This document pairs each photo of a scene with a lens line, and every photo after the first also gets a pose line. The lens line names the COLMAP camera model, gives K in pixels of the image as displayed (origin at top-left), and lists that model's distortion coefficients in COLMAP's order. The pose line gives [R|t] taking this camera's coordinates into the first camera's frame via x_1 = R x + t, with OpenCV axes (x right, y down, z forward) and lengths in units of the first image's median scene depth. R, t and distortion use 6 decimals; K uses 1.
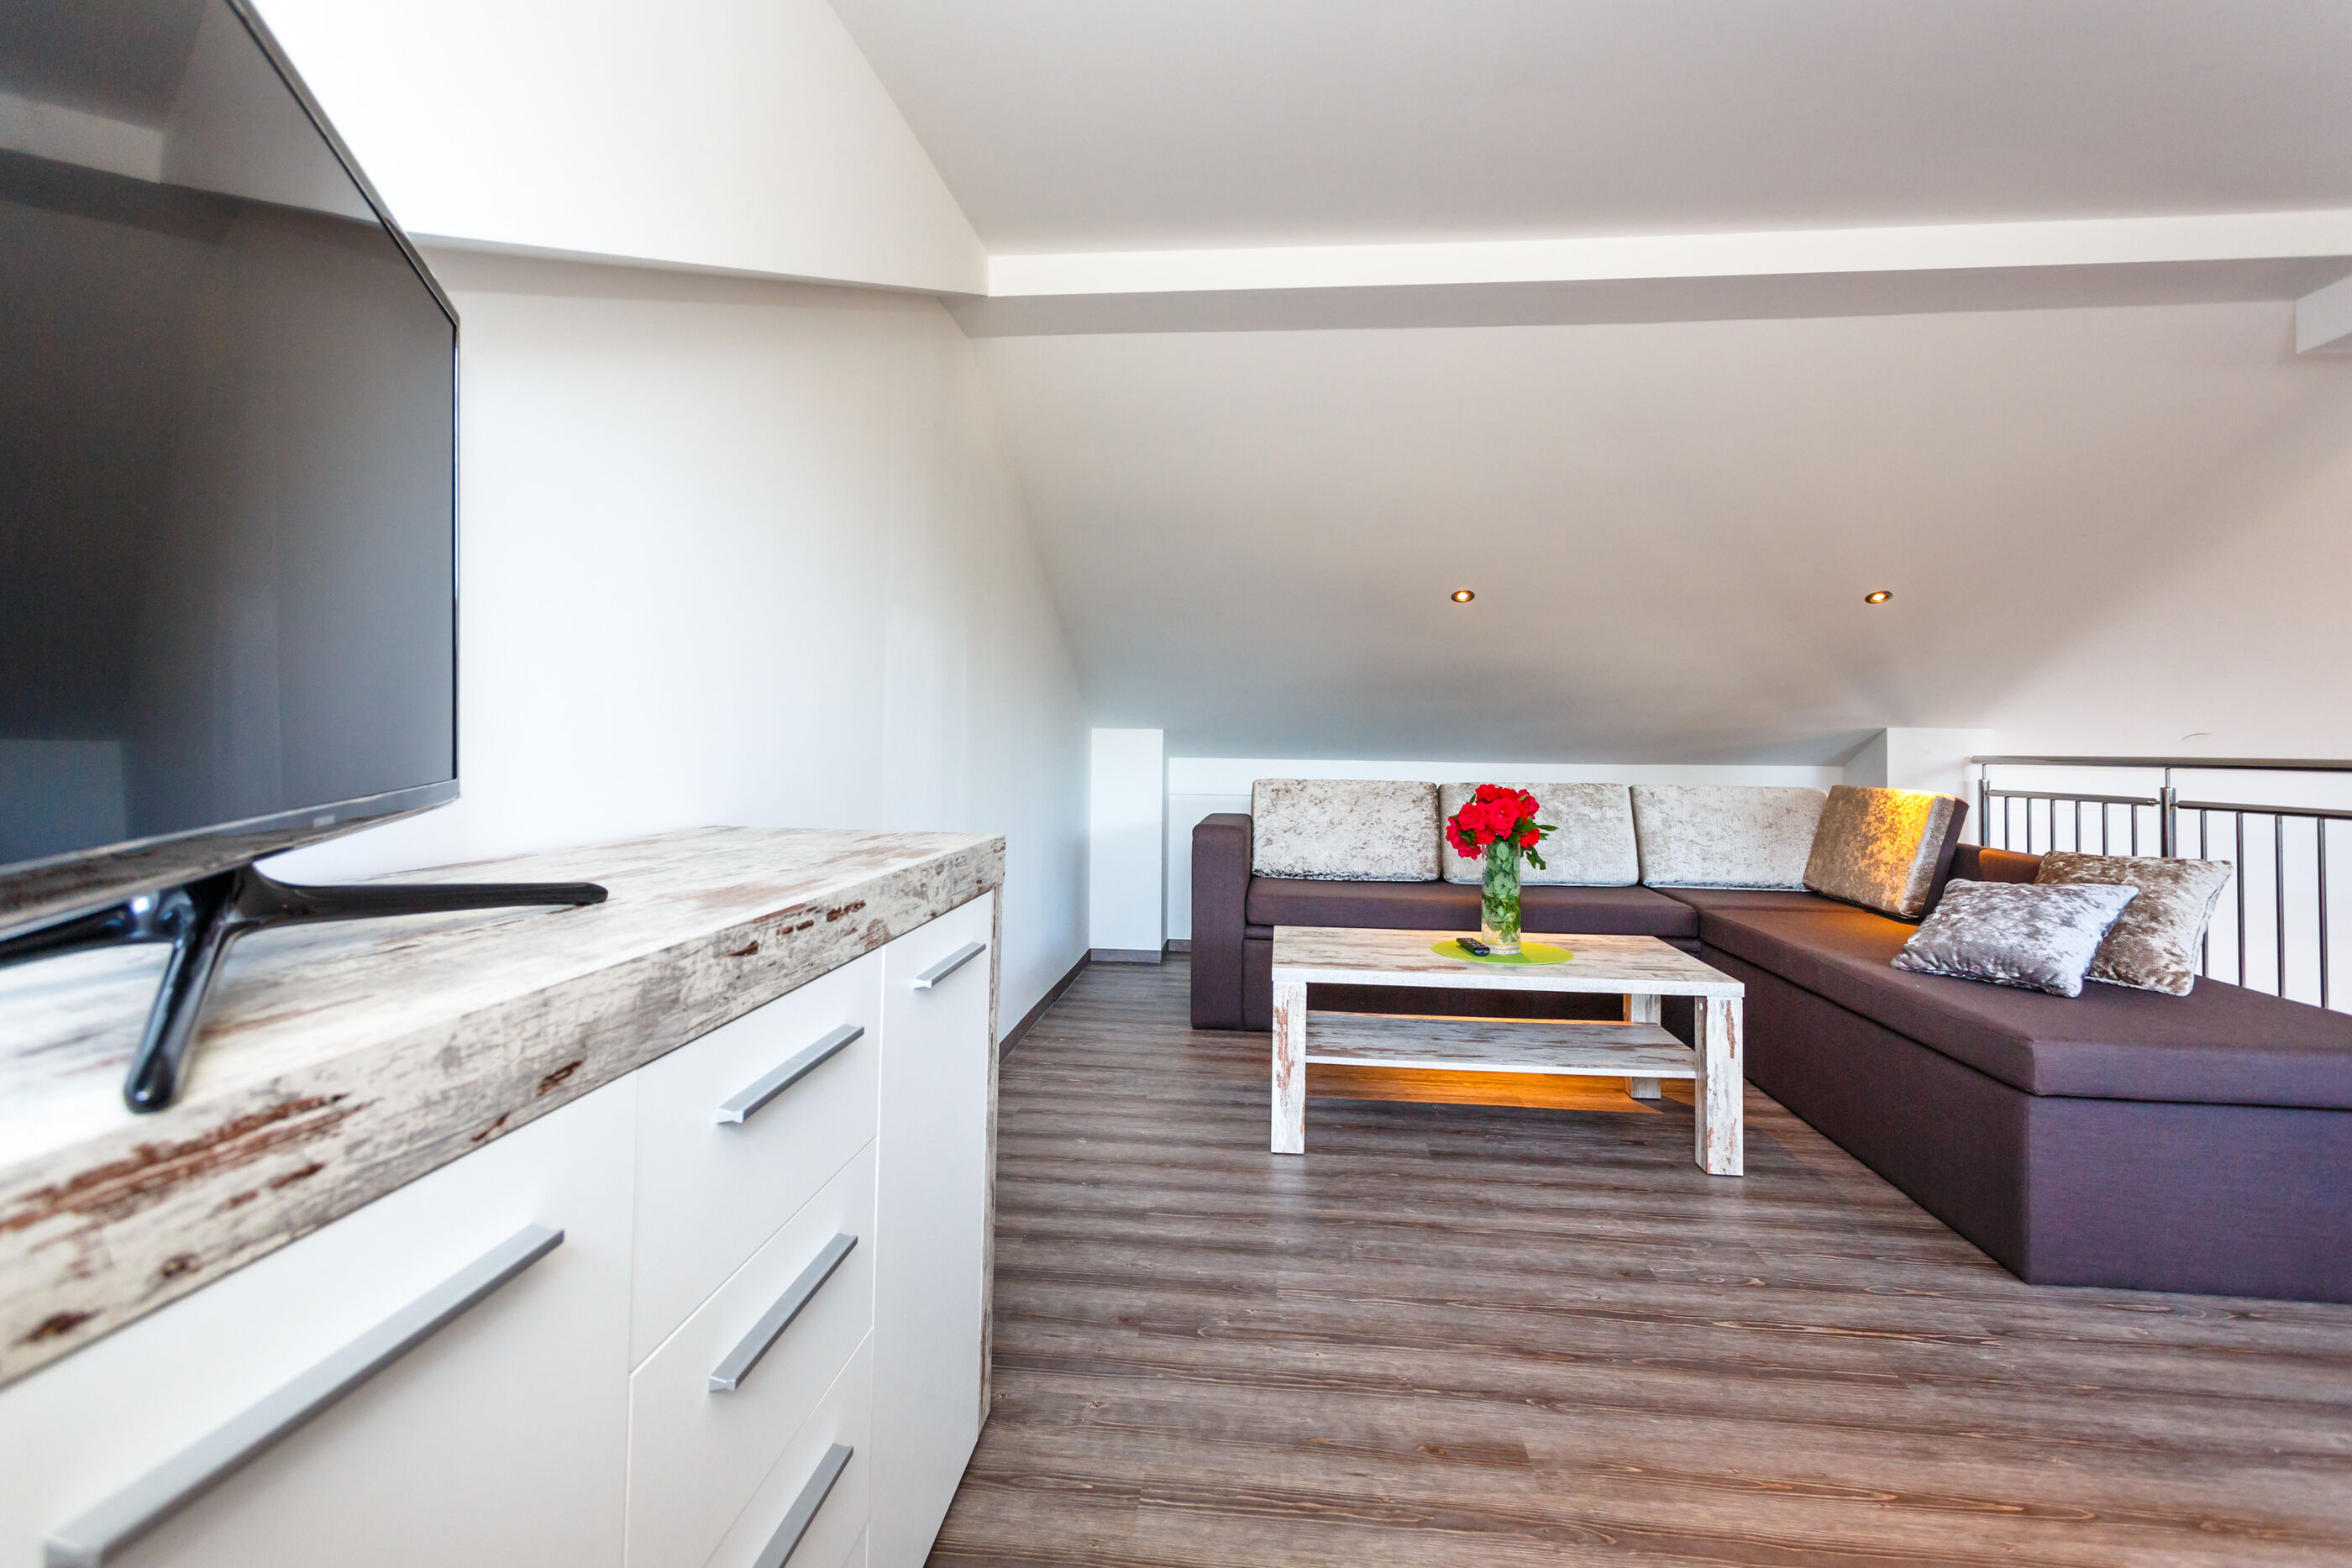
lens RADIAL K [[1145.4, 0, 1170.4], [0, 1145.4, 718.1], [0, 0, 1]] dist [0.000447, 0.001567]
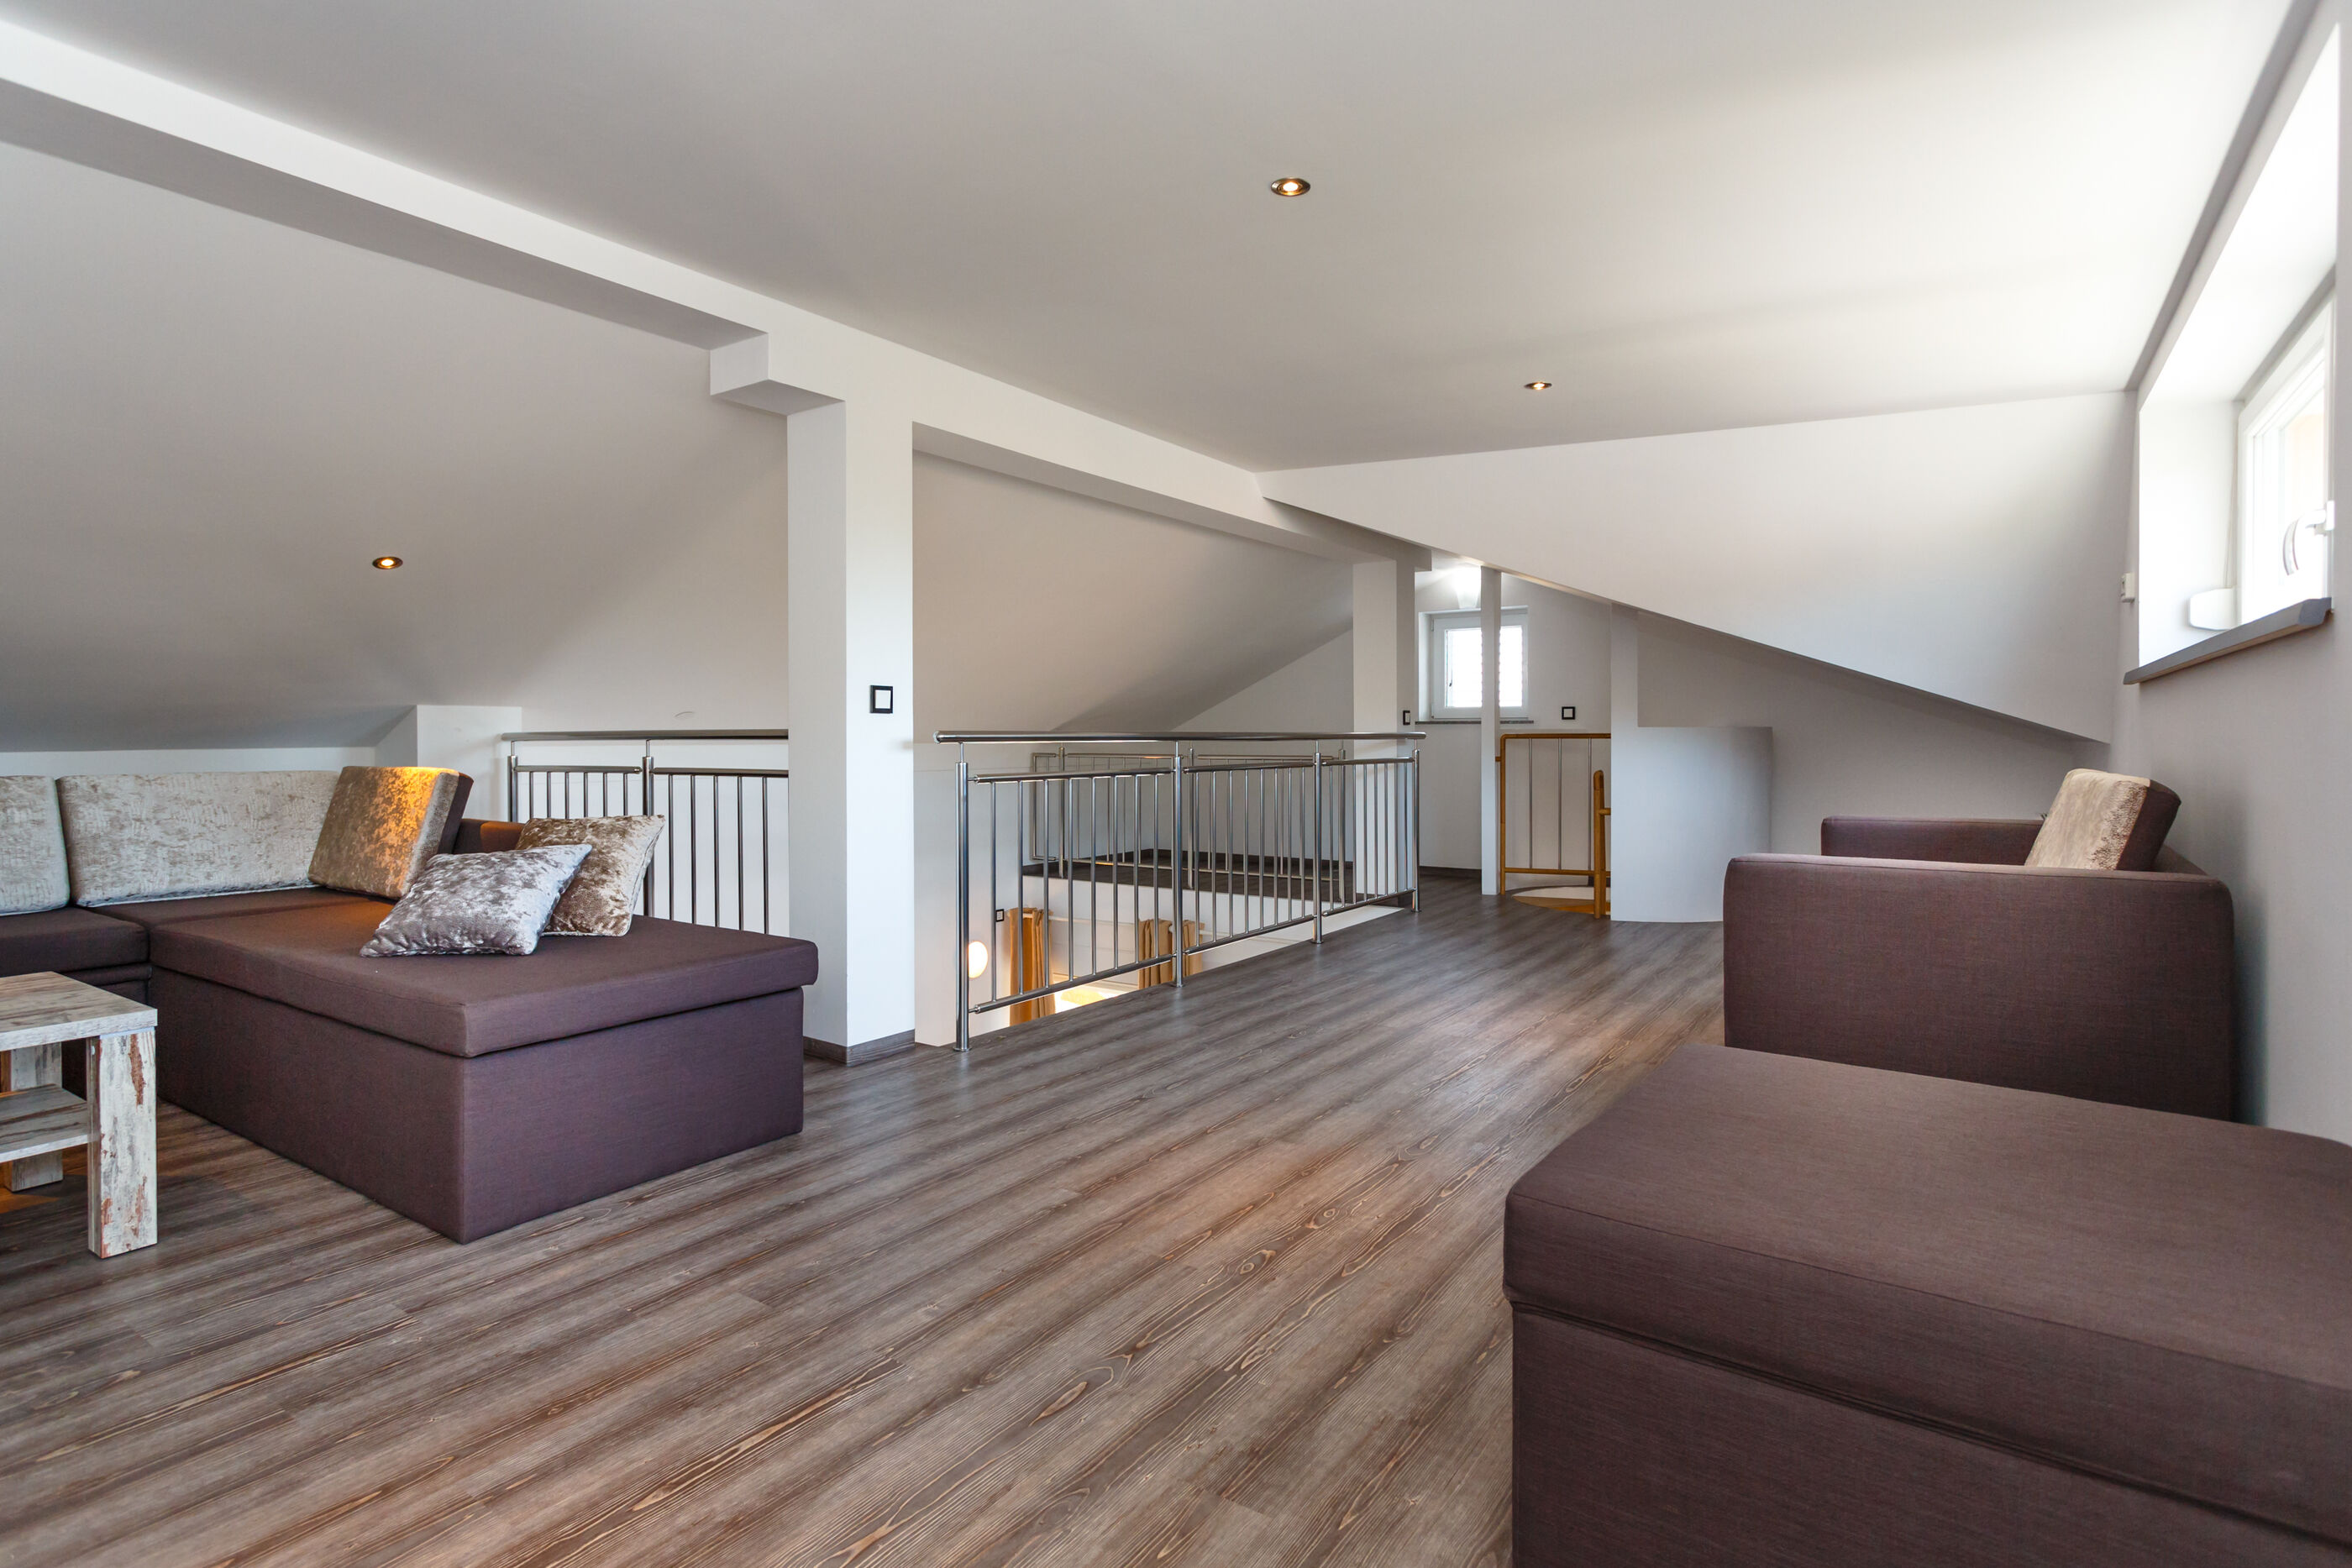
lens RADIAL K [[1175.5, 0, 1168.1], [0, 1175.5, 736.9], [0, 0, 1]] dist [0.001788, 0.000309]
pose [[0.473168, -0.015330, 0.880839, 0.108498], [-0.010030, 0.999690, 0.022786, 0.012136], [-0.880915, -0.019616, 0.472868, -0.026272]]
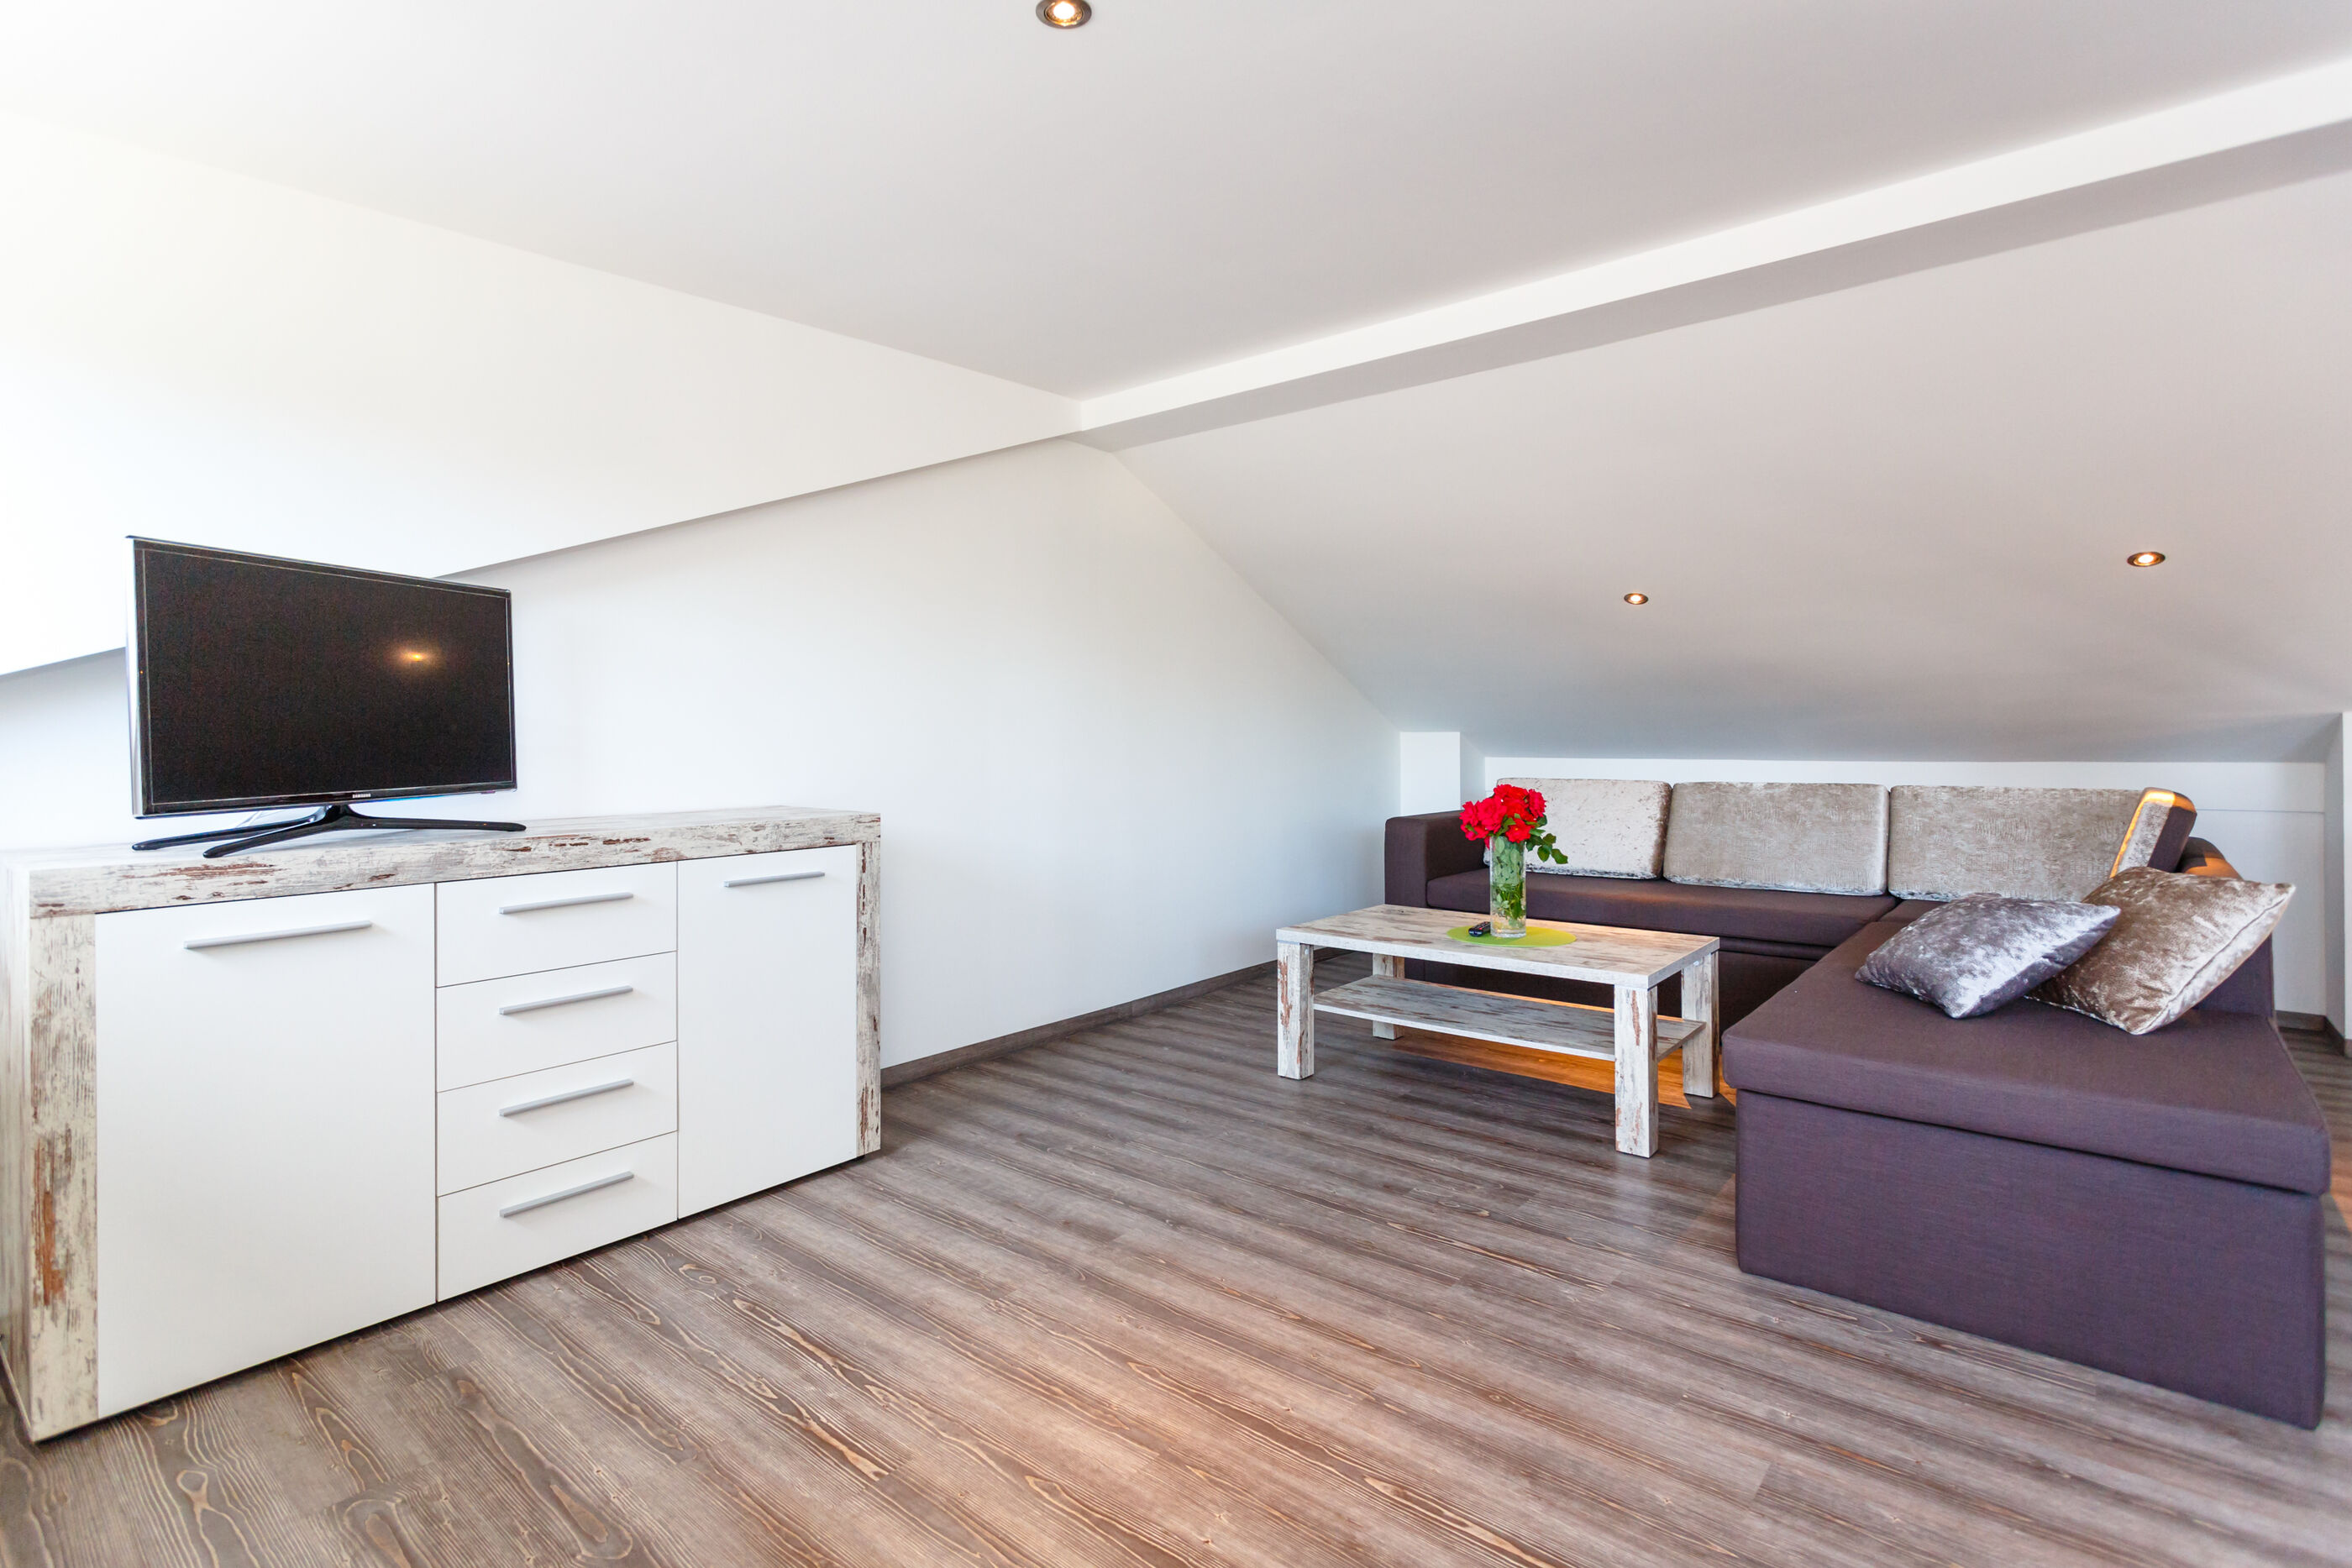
lens RADIAL K [[1123.4, 0, 1176.6], [0, 1123.4, 742.5], [0, 0, 1]] dist [0.002521, 0.000839]
pose [[0.835938, -0.015603, -0.548602, 0.721164], [0.028850, 0.999463, 0.015534, -0.010175], [0.548065, -0.028812, 0.835940, -0.090472]]
